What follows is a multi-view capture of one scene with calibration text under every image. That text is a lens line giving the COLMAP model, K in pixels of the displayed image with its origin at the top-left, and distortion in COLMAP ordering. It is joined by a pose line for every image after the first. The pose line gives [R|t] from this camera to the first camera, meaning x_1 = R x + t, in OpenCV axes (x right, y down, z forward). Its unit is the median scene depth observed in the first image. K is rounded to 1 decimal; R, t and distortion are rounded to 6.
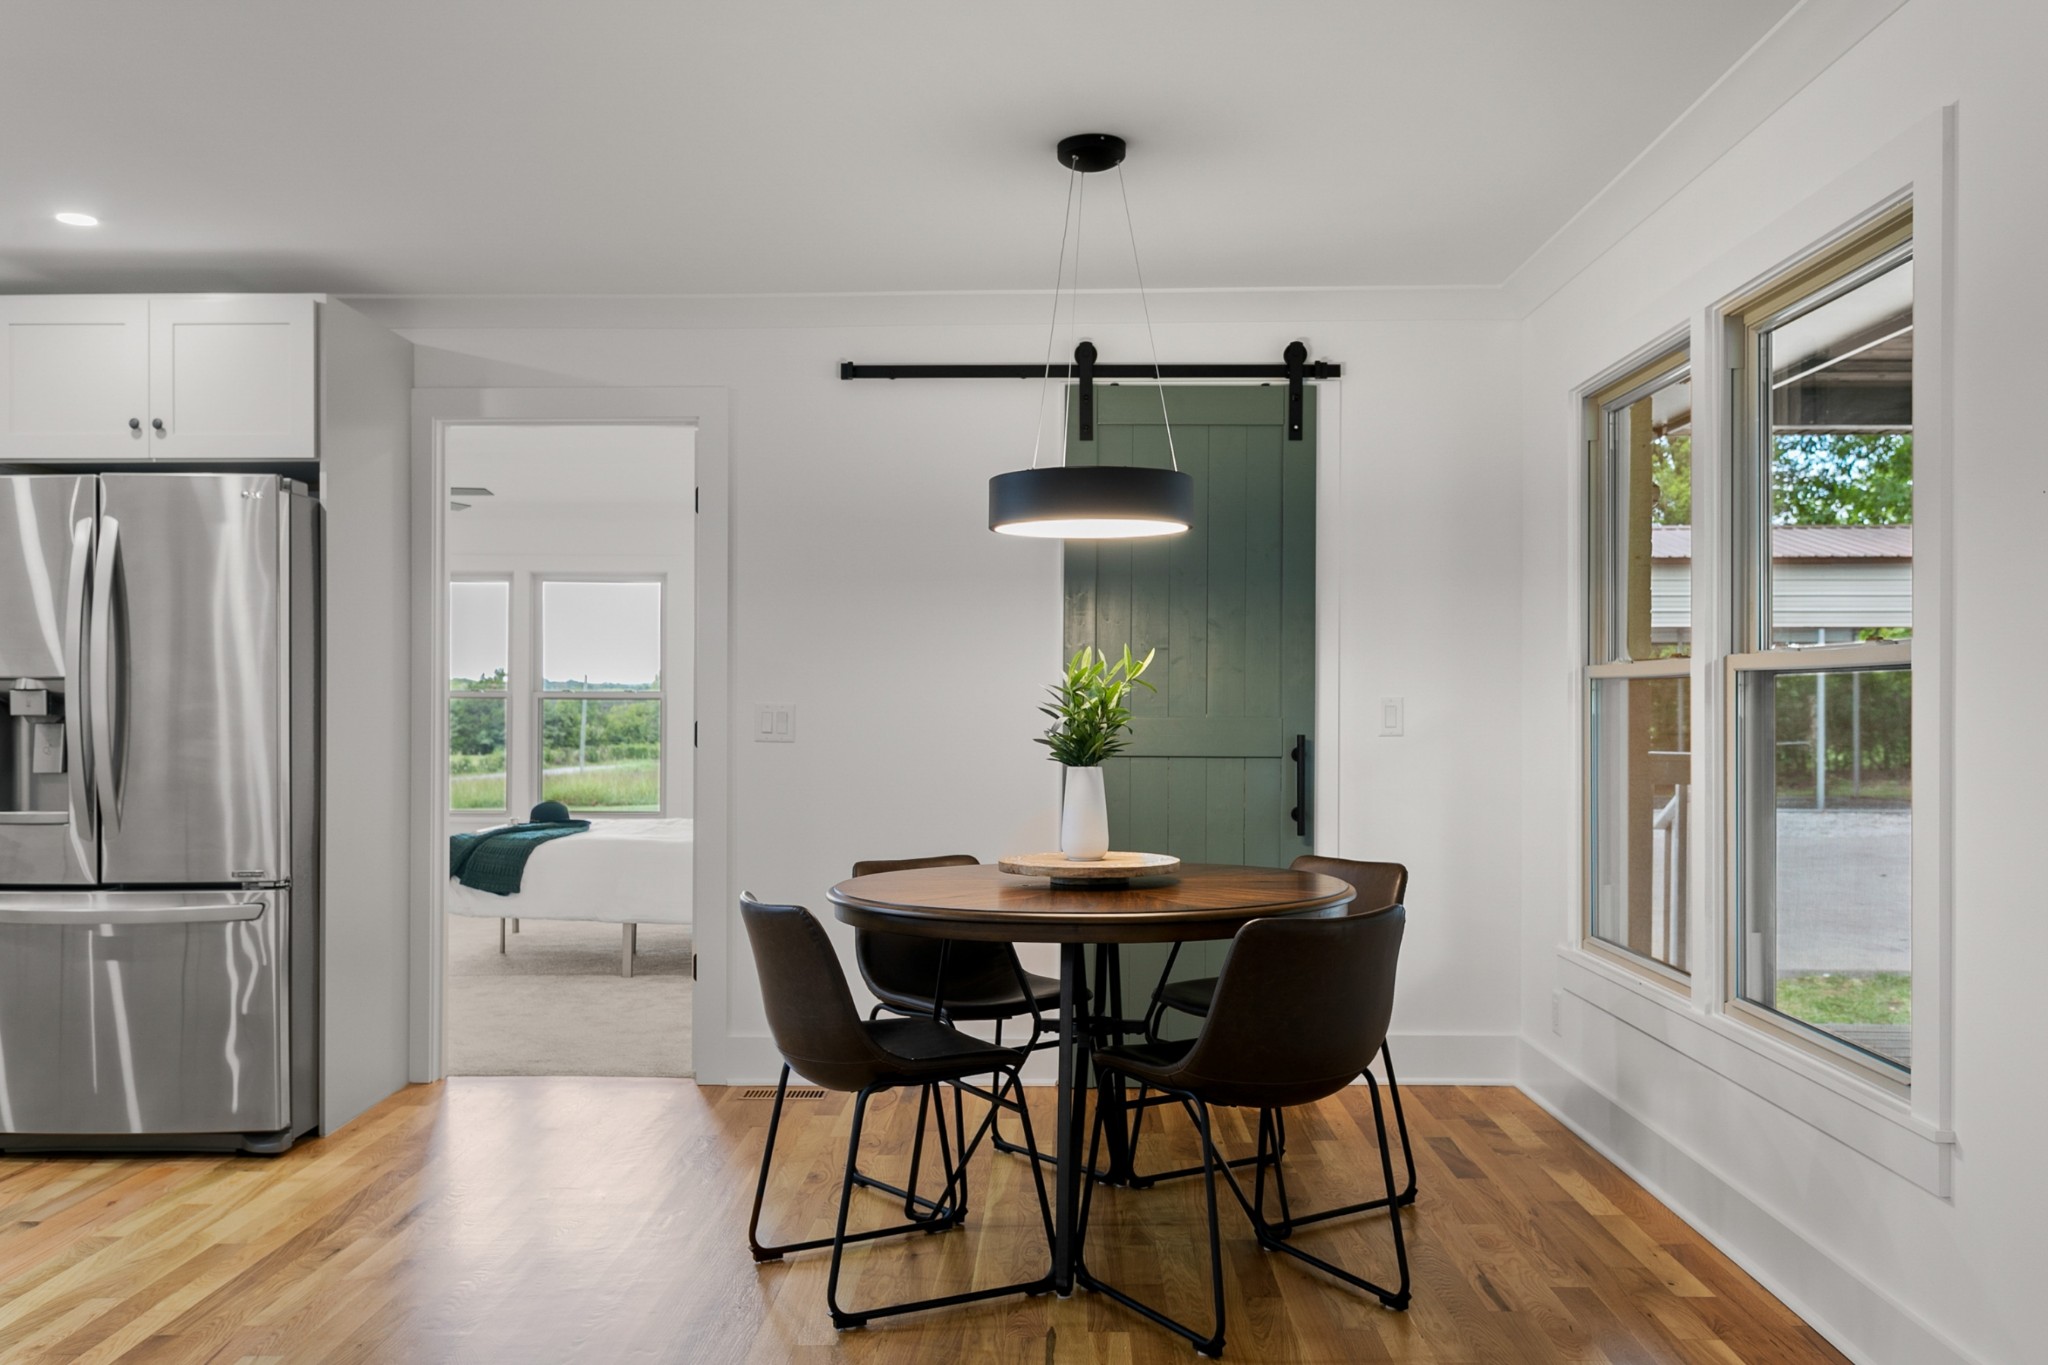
lens RADIAL K [[1581.3, 0, 1024.3], [0, 1581.3, 691.9], [0, 0, 1]] dist [-0.000279, -0.000445]
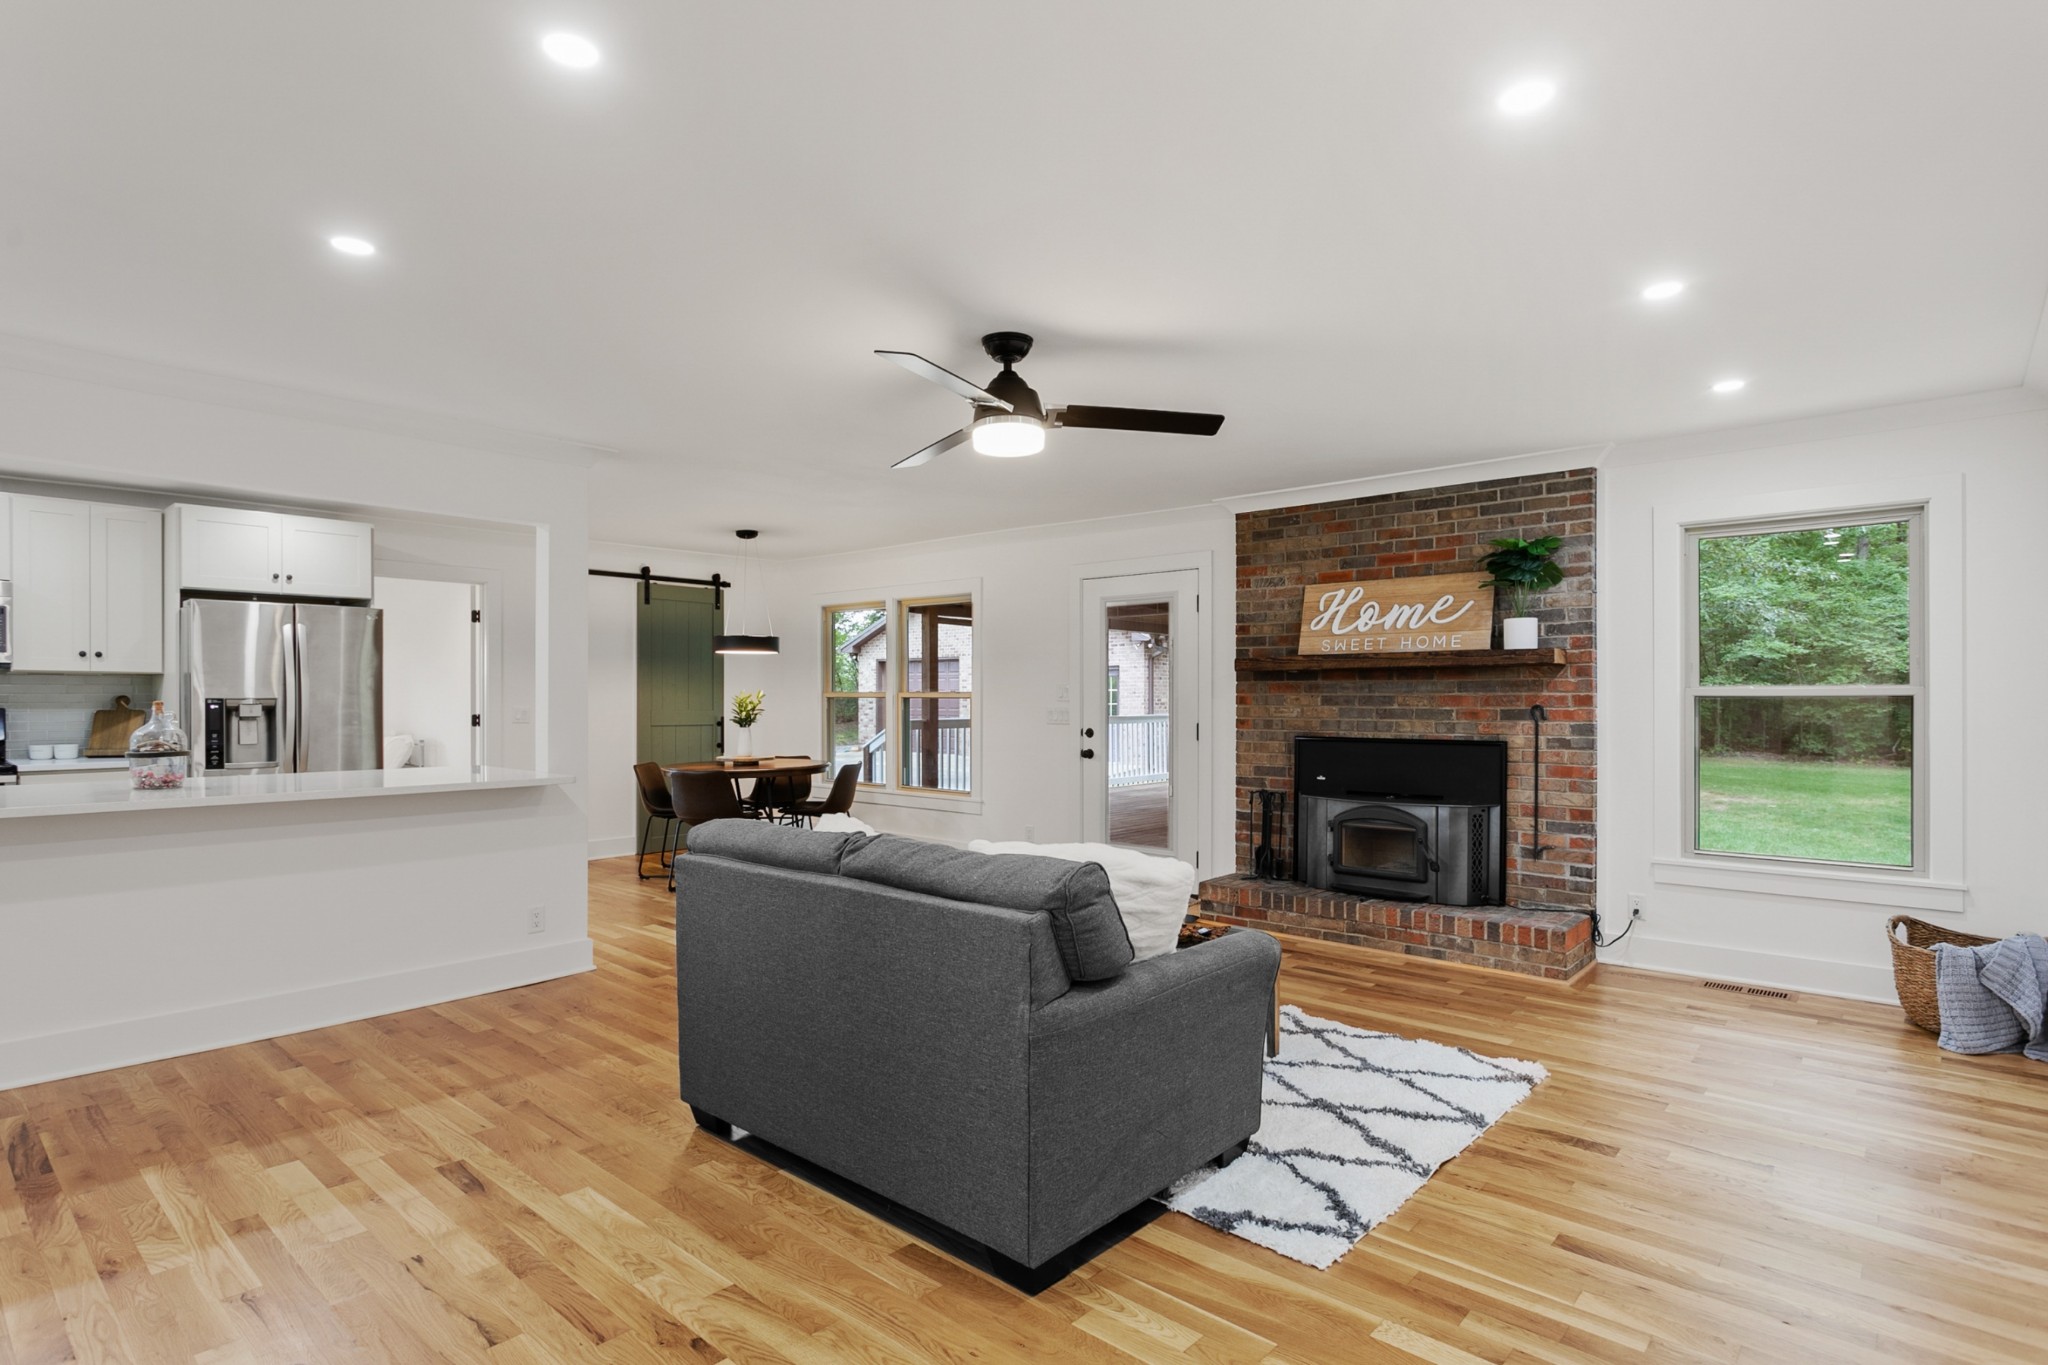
lens RADIAL K [[1039.4, 0, 997.8], [0, 1039.4, 709.0], [0, 0, 1]] dist [0.005849, 0.001095]
pose [[0.651059, -0.013642, 0.758905, -0.892093], [0.001579, 0.999861, 0.016618, -0.014003], [-0.759026, -0.009621, 0.650990, -0.558056]]
